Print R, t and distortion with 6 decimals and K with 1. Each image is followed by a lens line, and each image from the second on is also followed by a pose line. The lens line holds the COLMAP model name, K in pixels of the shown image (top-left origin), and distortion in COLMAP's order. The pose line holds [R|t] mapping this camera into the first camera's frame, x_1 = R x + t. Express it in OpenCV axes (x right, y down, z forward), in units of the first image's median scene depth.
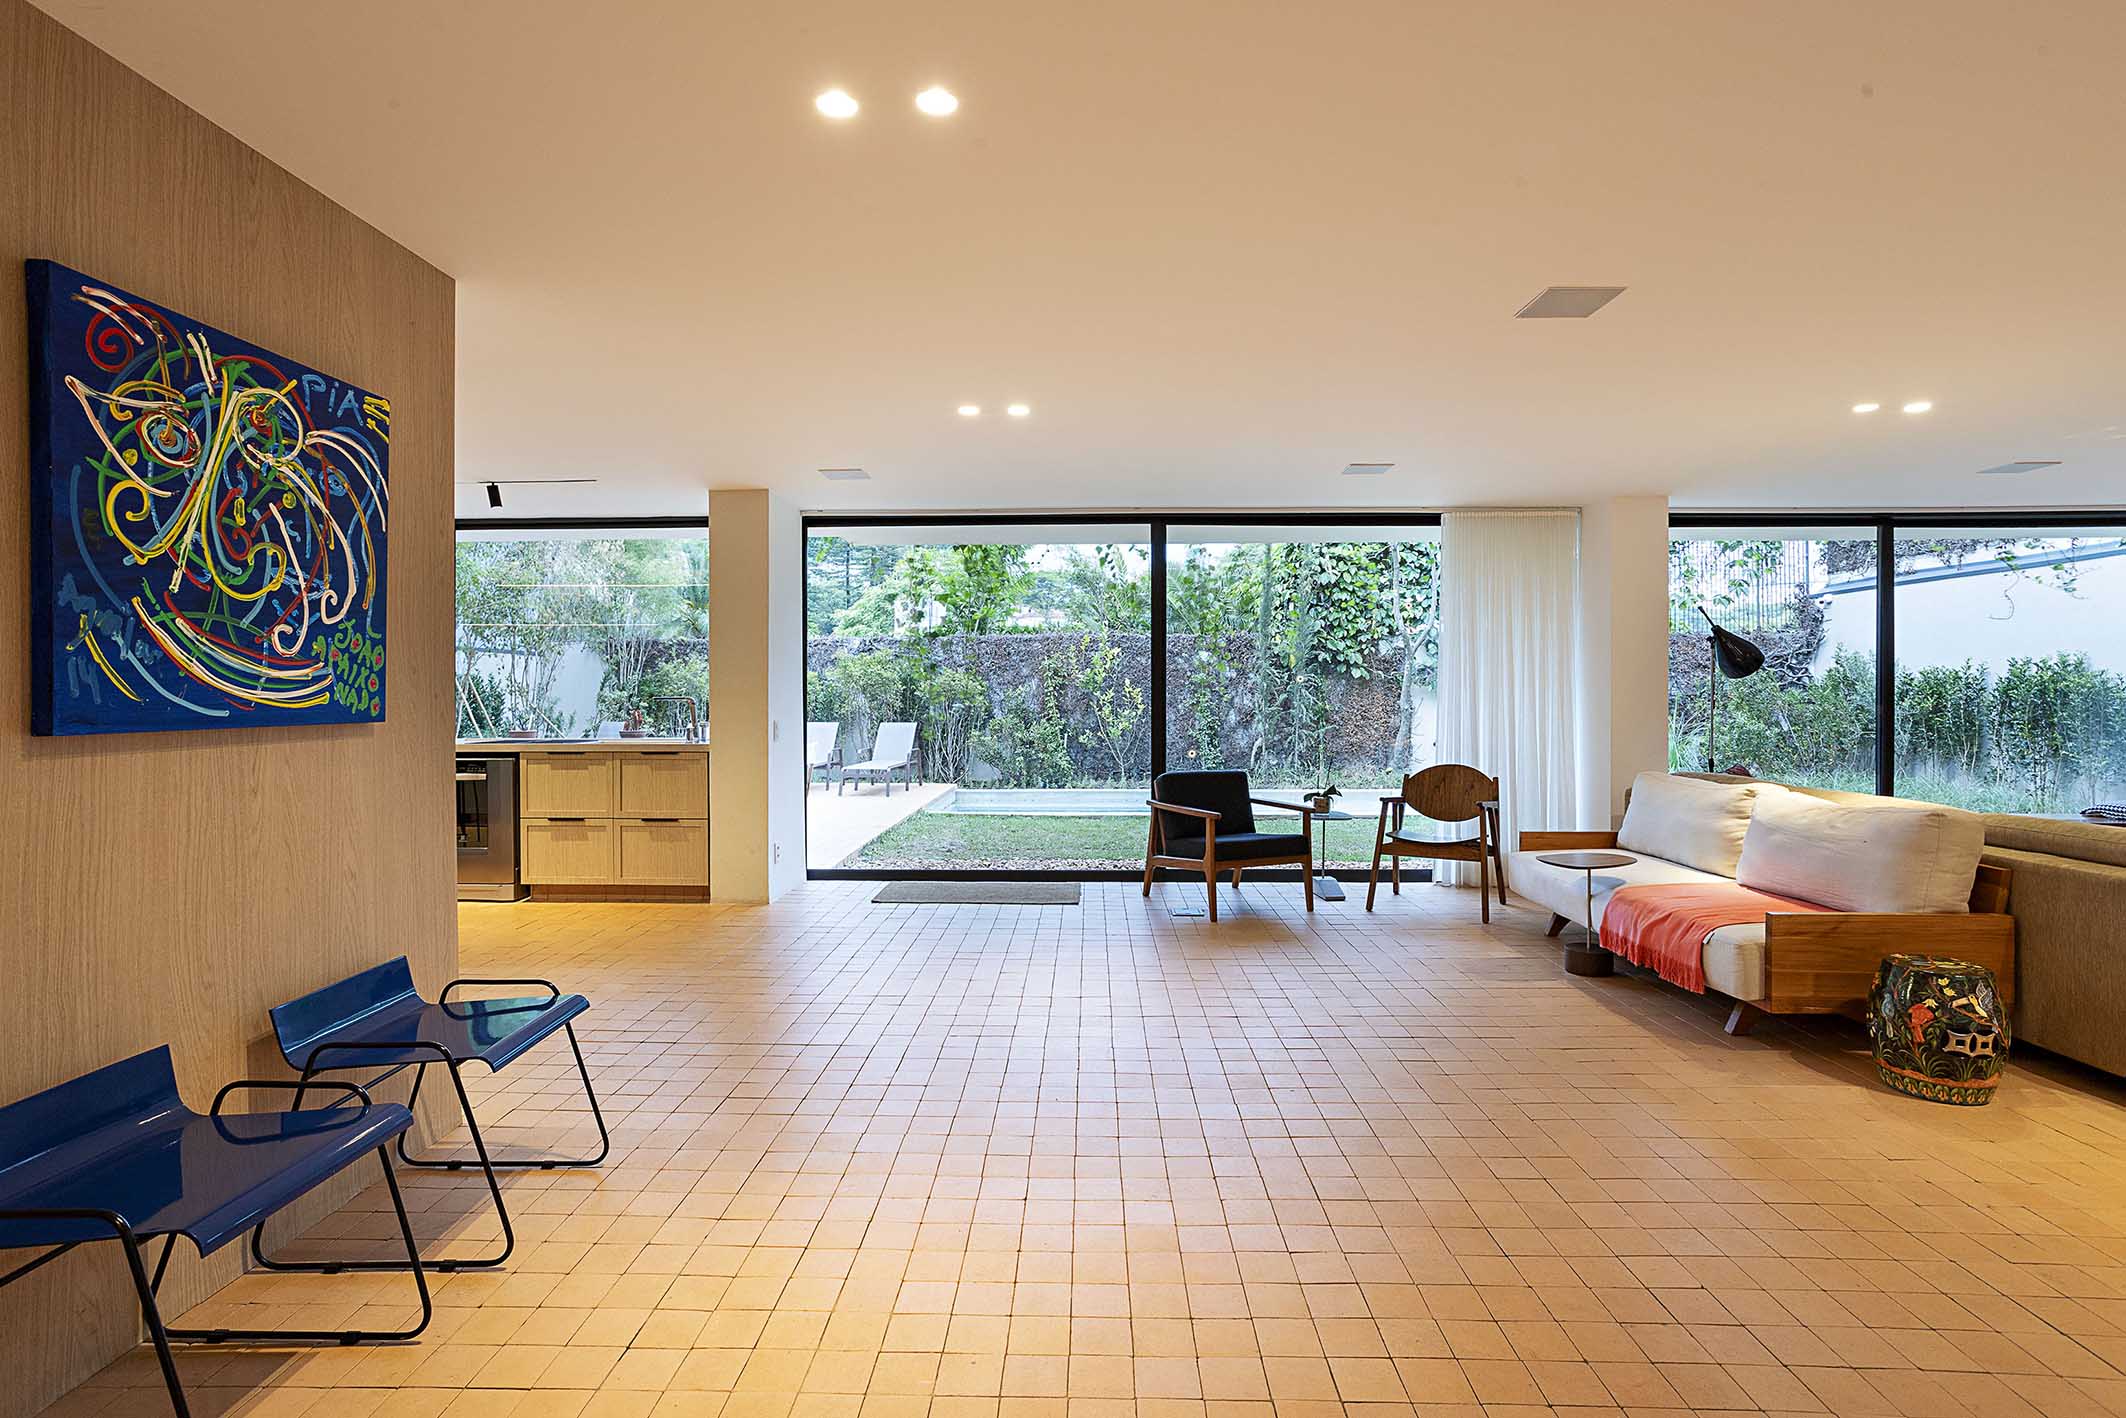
lens RADIAL K [[906.7, 0, 1063.0], [0, 906.7, 709.0], [0, 0, 1]] dist [0.018333, 0.000021]
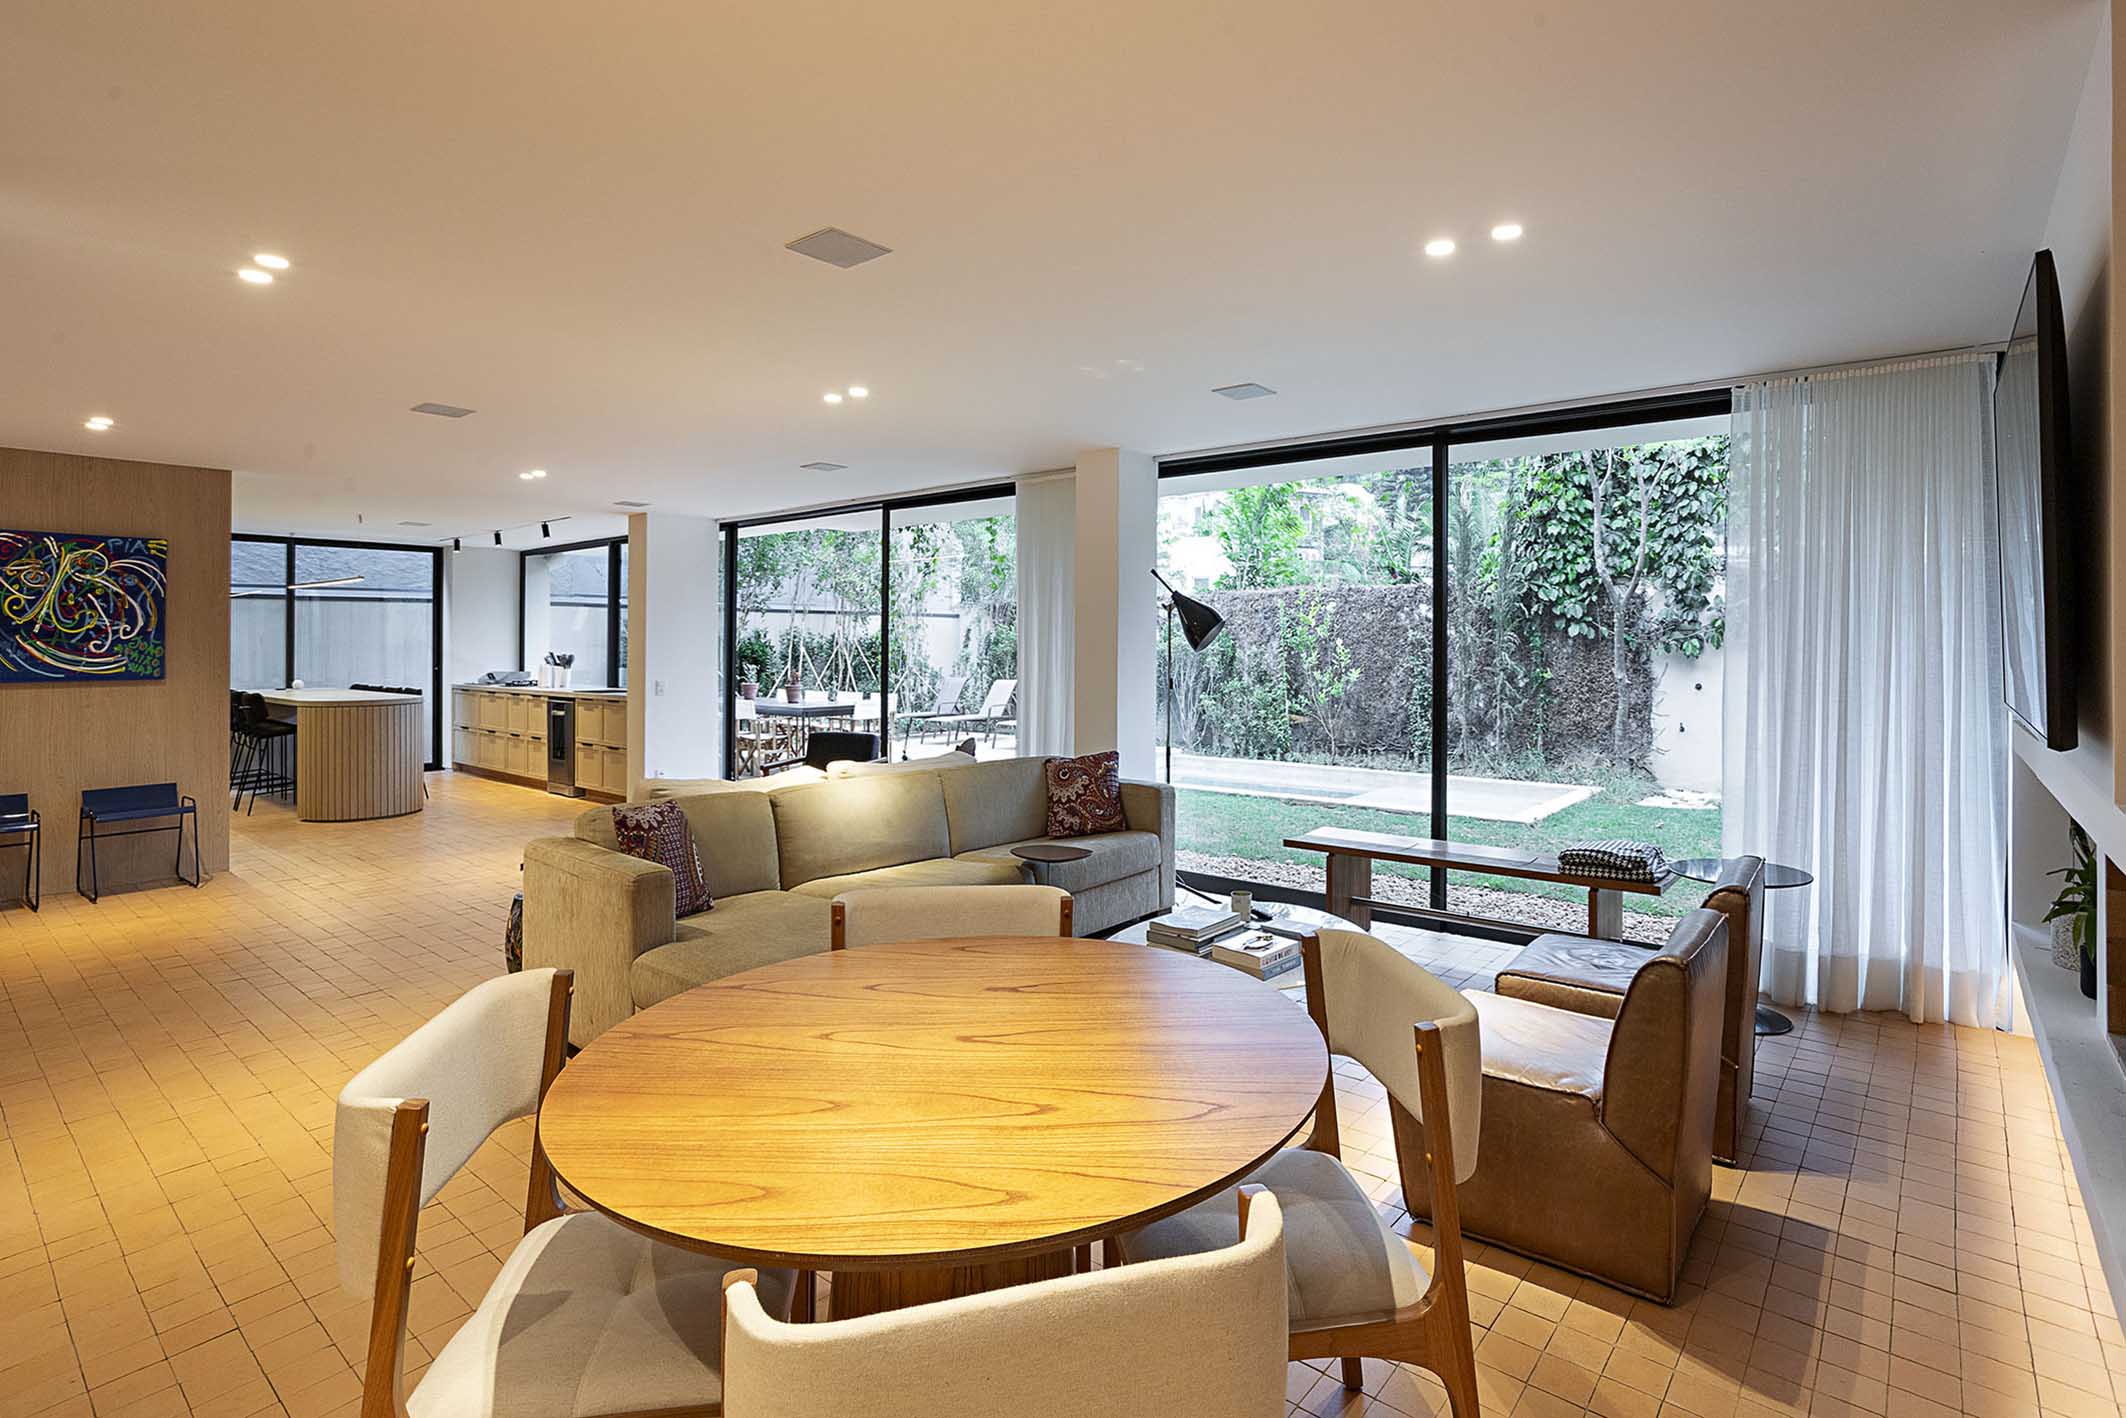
lens RADIAL K [[1023.3, 0, 1063.4], [0, 1023.3, 664.0], [0, 0, 1]] dist [0.000661, 0.000437]
pose [[0.784502, 0.007712, -0.620078, 2.849760], [-0.008699, 0.999961, 0.001431, -0.052365], [0.620065, 0.004272, 0.784539, 0.417529]]
